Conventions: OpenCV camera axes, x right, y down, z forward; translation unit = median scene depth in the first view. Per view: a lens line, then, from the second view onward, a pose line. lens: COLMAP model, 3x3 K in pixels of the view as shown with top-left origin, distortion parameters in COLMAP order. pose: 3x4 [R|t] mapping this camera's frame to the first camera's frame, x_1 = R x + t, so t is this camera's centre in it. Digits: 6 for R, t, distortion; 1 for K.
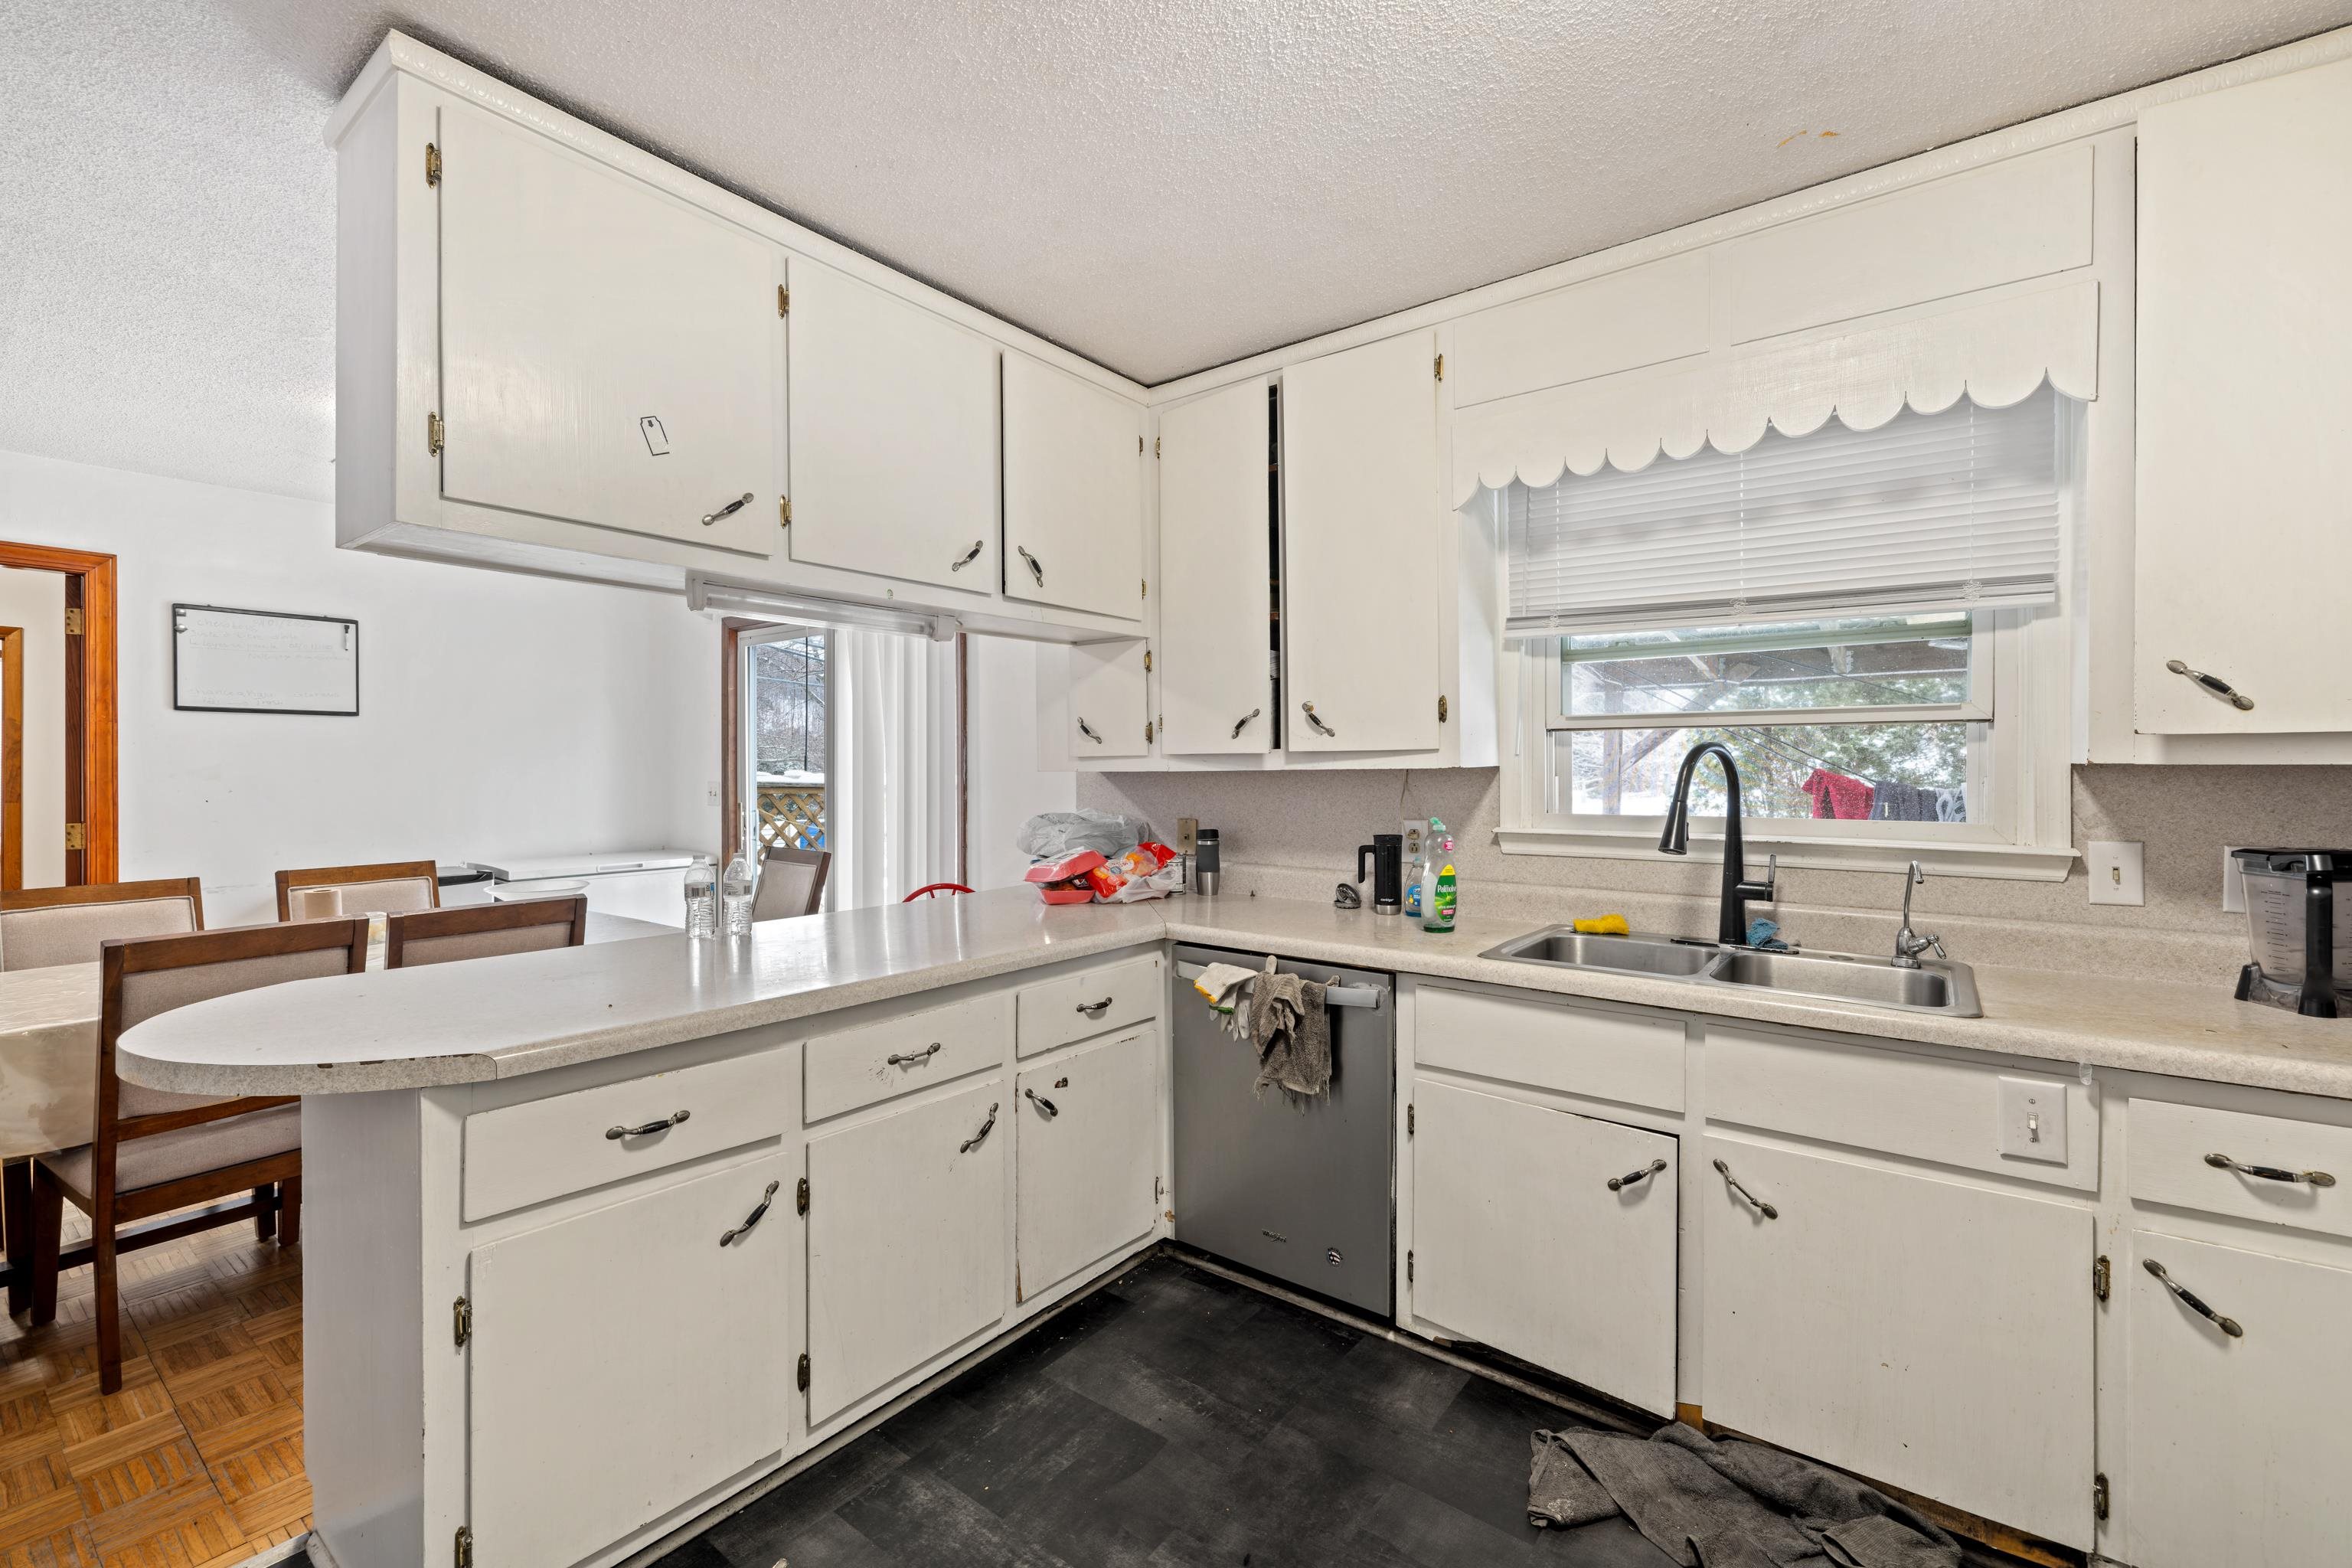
lens RADIAL K [[990.2, 0, 1173.0], [0, 990.2, 774.0], [0, 0, 1]] dist [-0.002913, 0.000394]
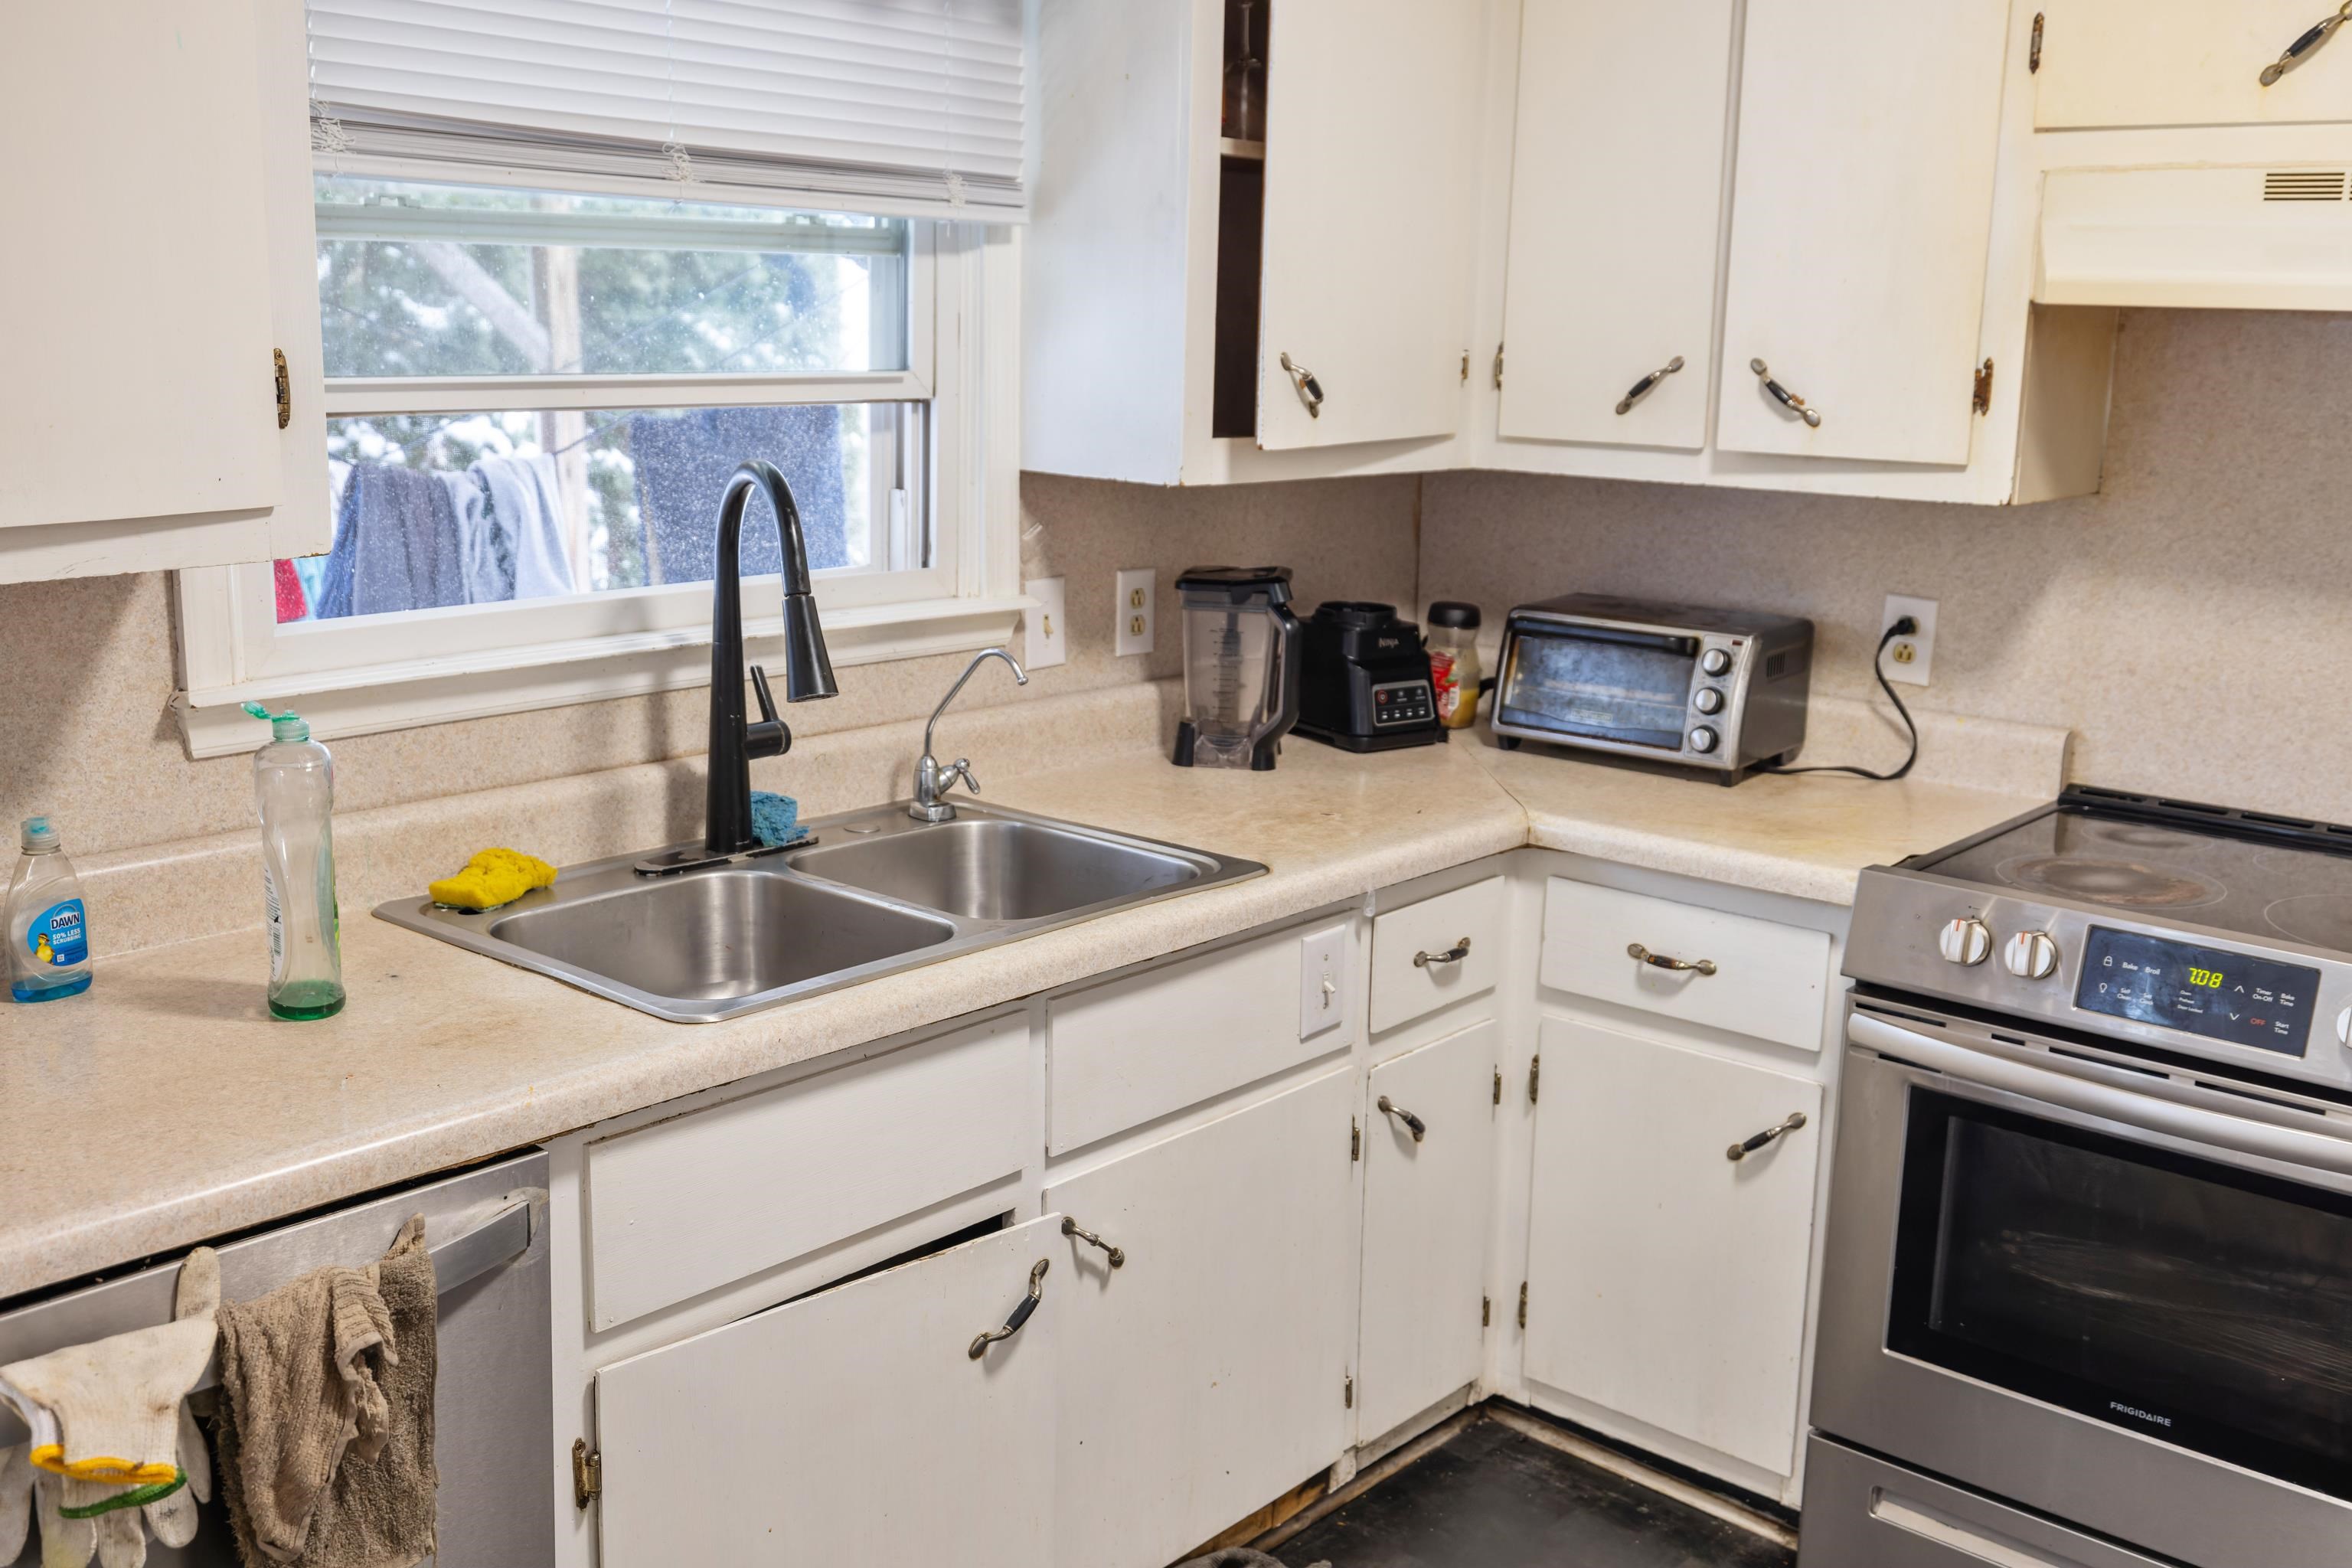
lens RADIAL K [[2268.7, 0, 1169.4], [0, 2268.7, 799.1], [0, 0, 1]] dist [-0.001070, 0.000000]
pose [[0.060216, -0.215021, 0.974751, -0.610588], [-0.017477, 0.976146, 0.216409, -0.122702], [-0.998032, -0.030067, 0.055022, 0.771074]]
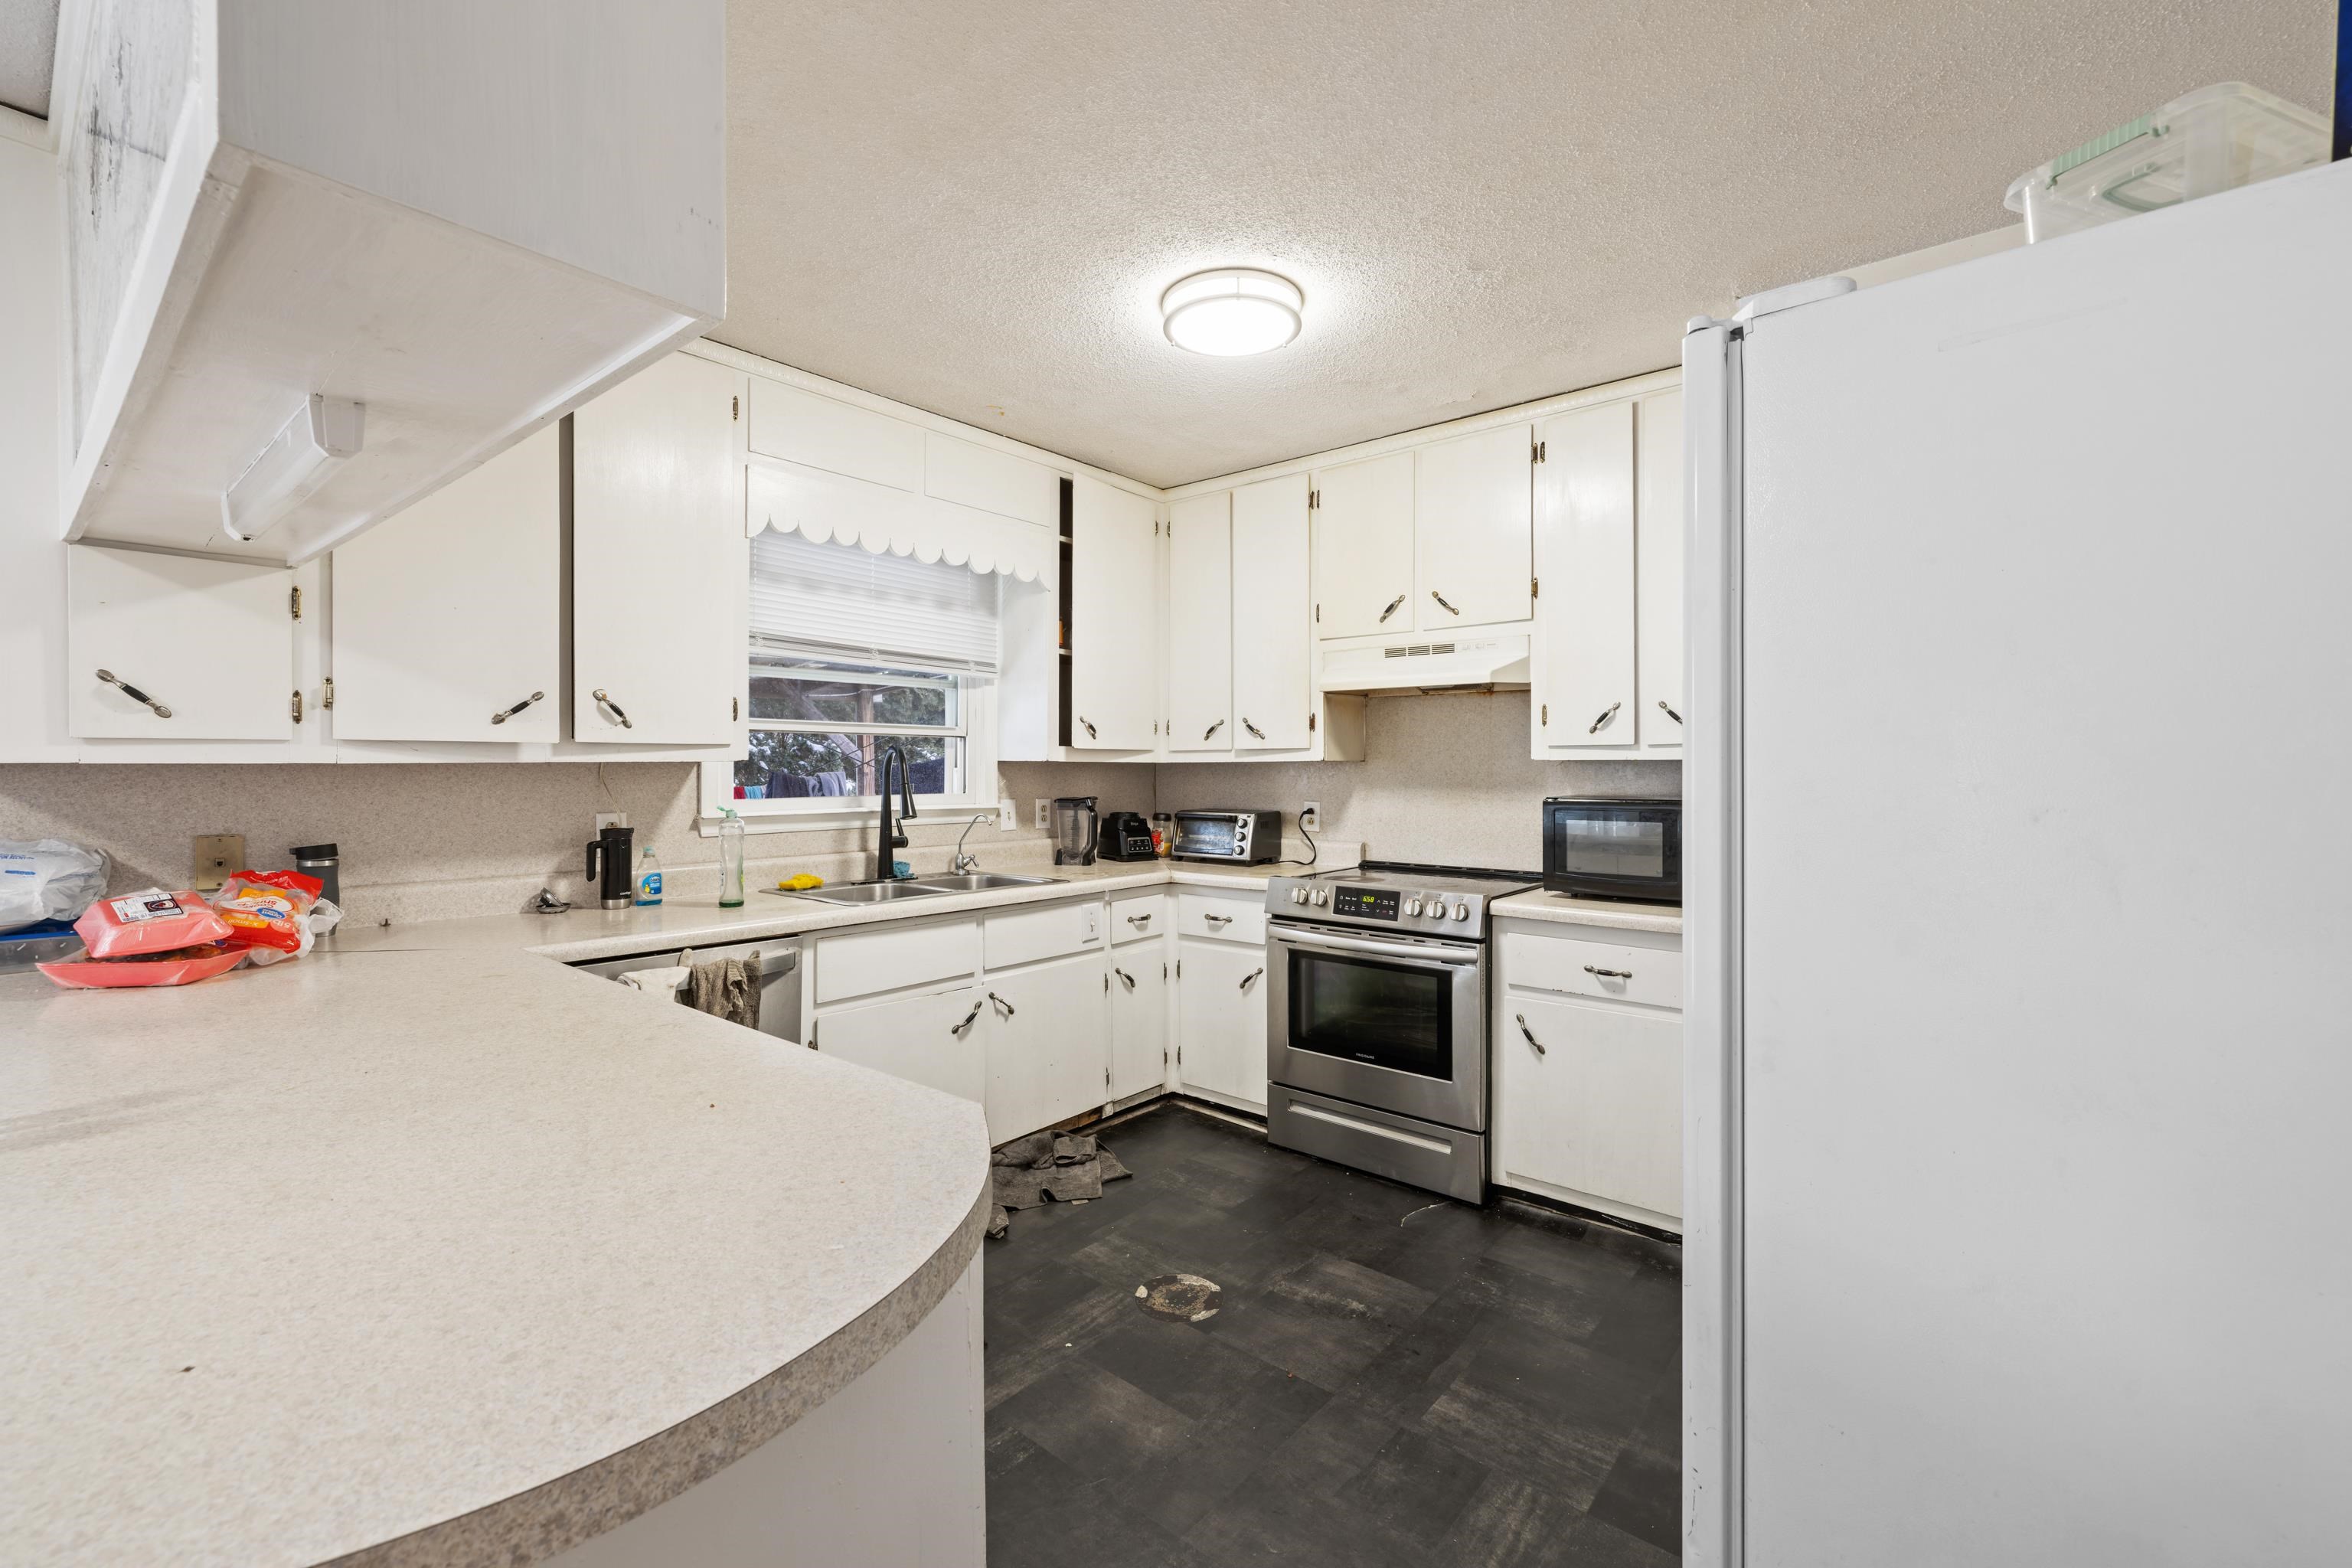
lens RADIAL K [[990.2, 0, 1175.3], [0, 990.2, 771.7], [0, 0, 1]] dist [-0.002913, 0.000394]
pose [[0.039389, -0.005064, 0.999211, -1.005040], [0.003196, 0.999983, 0.004942, 0.002462], [-0.999219, 0.002998, 0.039404, 0.542738]]
